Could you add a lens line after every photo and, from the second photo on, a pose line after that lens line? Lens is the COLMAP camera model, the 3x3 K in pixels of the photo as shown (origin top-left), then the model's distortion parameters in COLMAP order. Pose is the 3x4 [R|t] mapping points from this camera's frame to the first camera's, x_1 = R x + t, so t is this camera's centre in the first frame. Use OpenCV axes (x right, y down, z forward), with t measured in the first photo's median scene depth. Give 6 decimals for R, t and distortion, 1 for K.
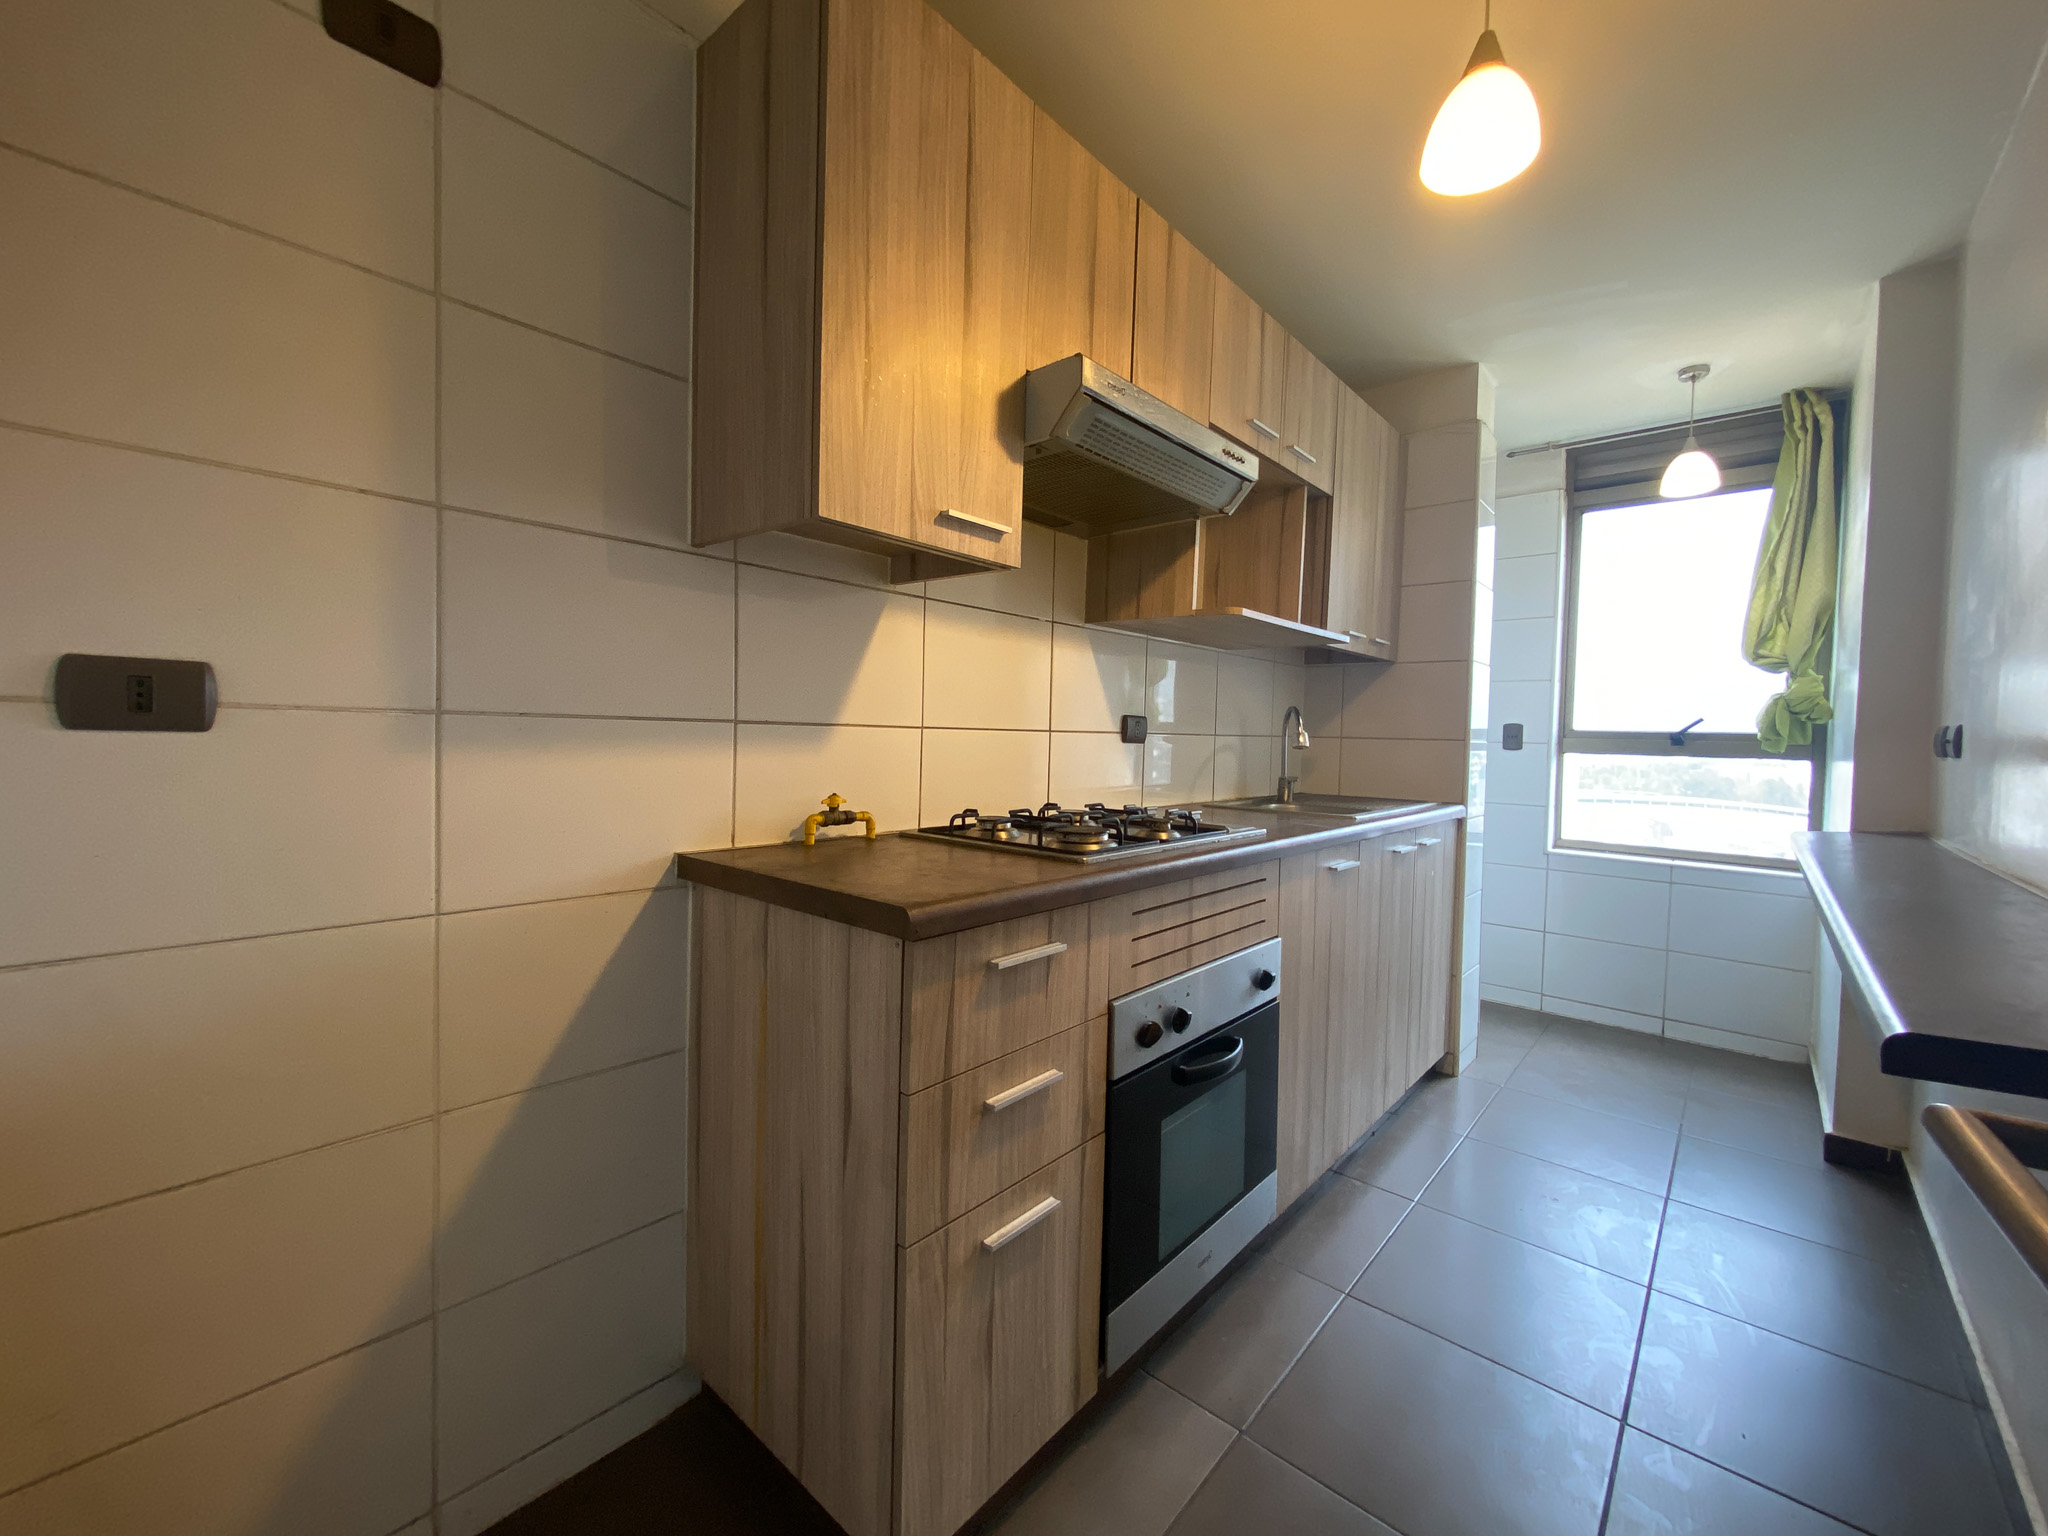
lens RADIAL K [[814.1, 0, 1025.3], [0, 814.1, 764.9], [0, 0, 1]] dist [0.000467, -0.007723]
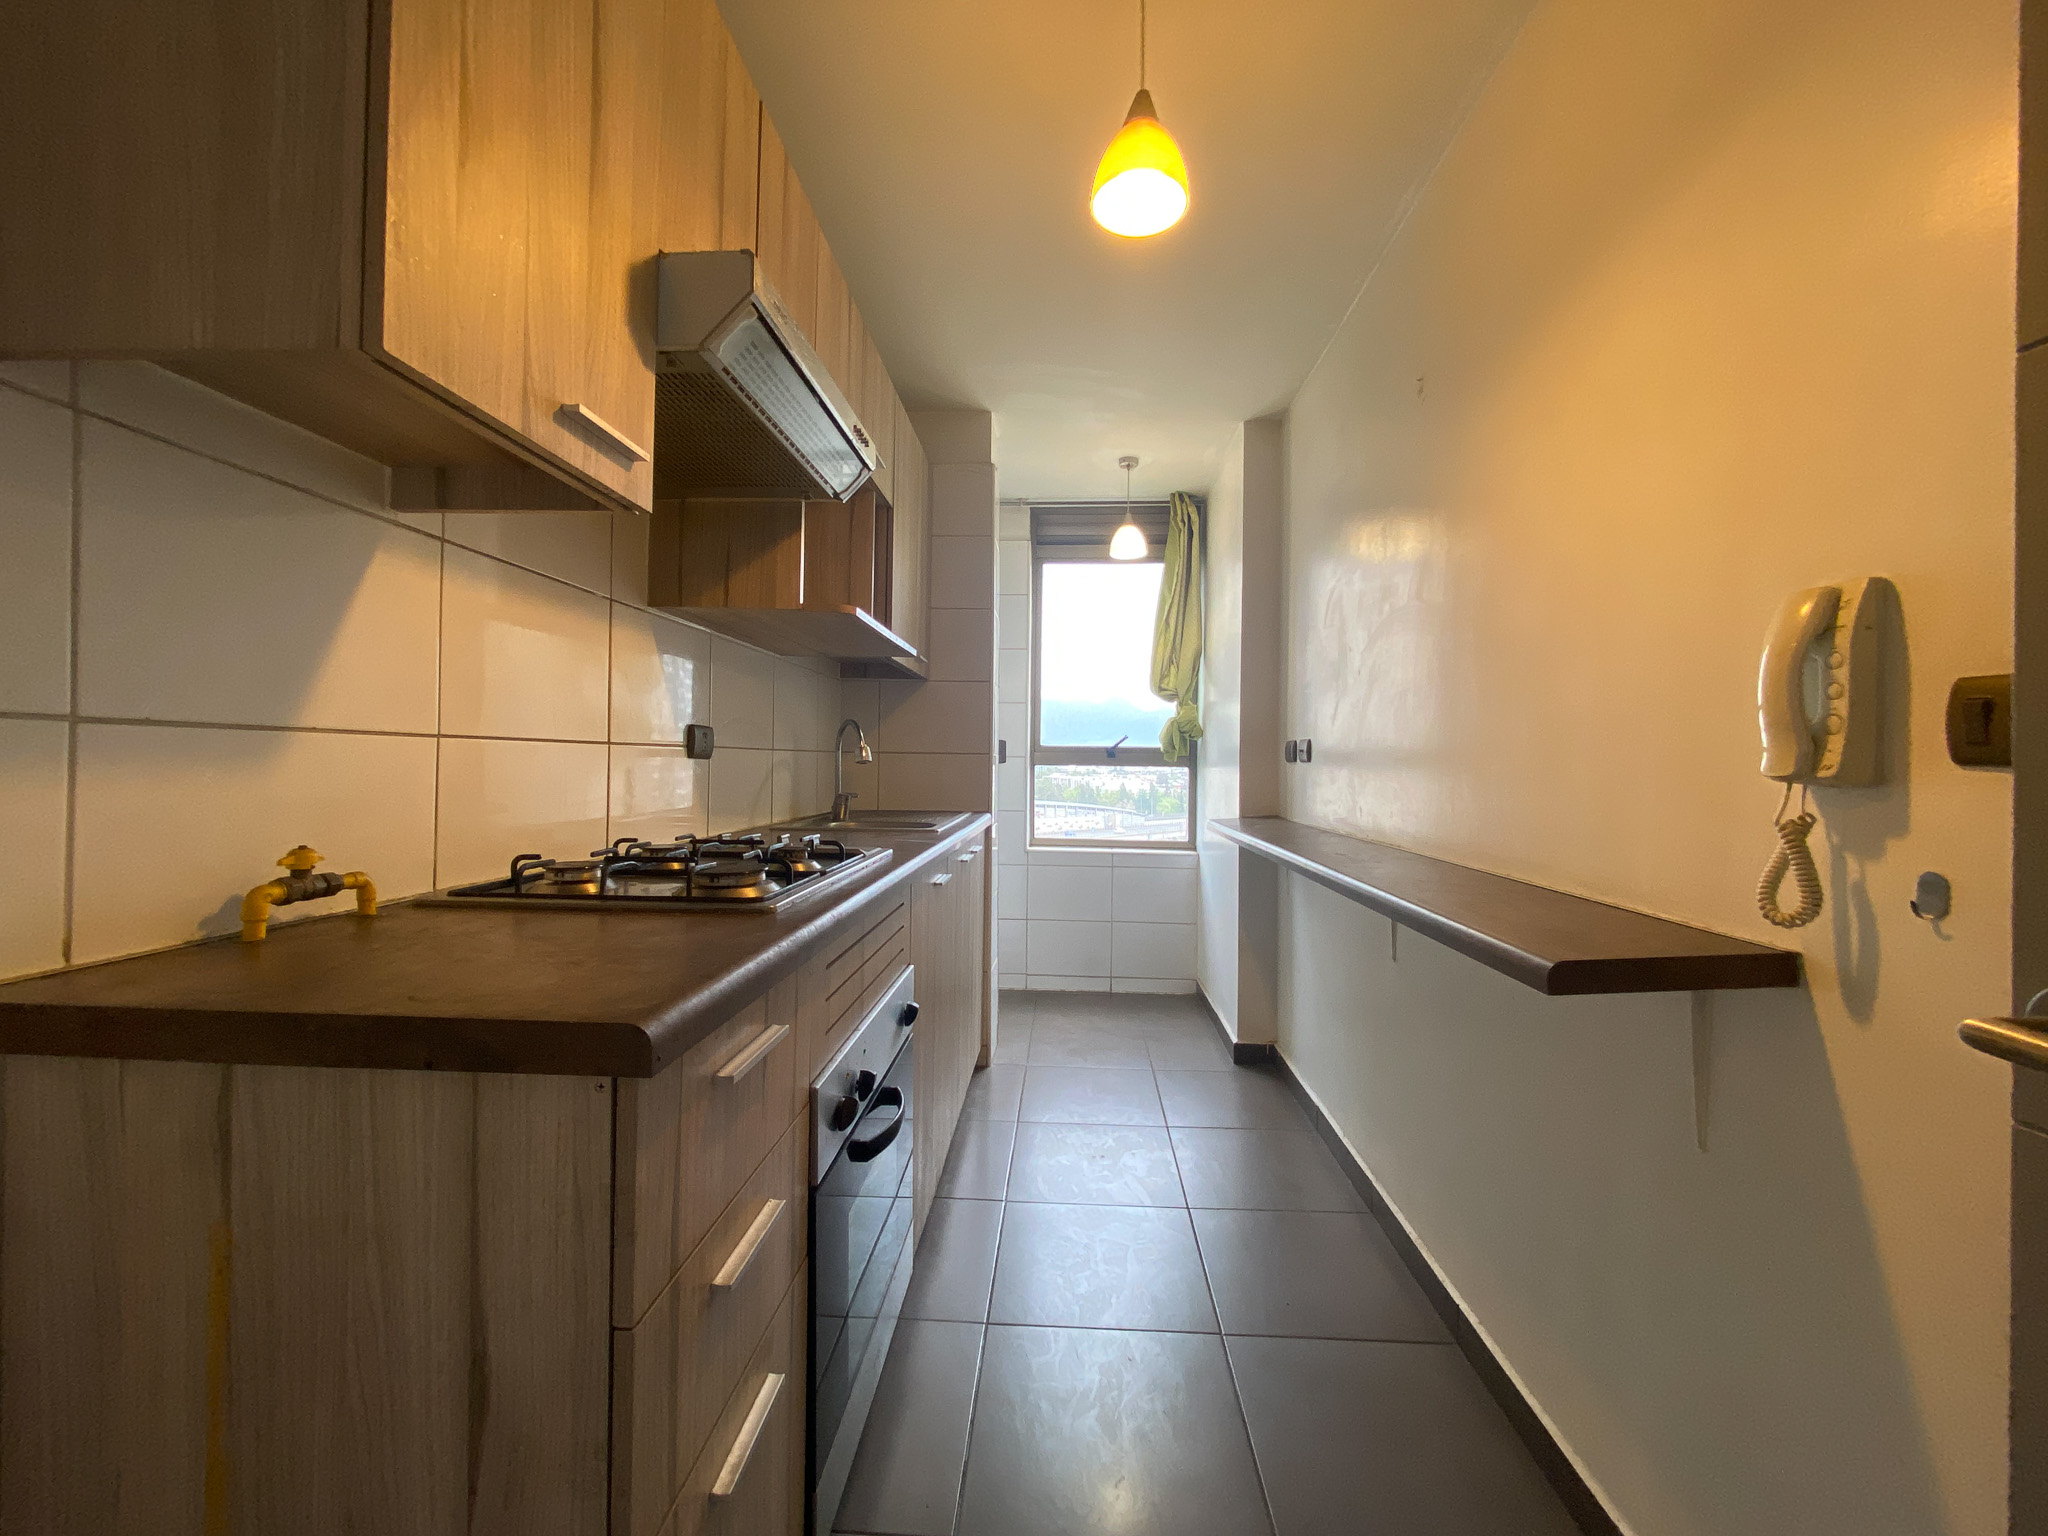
lens RADIAL K [[814.1, 0, 1025.3], [0, 814.1, 764.9], [0, 0, 1]] dist [0.000467, -0.007723]
pose [[0.779029, -0.014286, 0.626825, -0.152372], [0.028347, 0.999521, -0.012450, -0.000870], [-0.626346, 0.027467, 0.779061, 0.174265]]
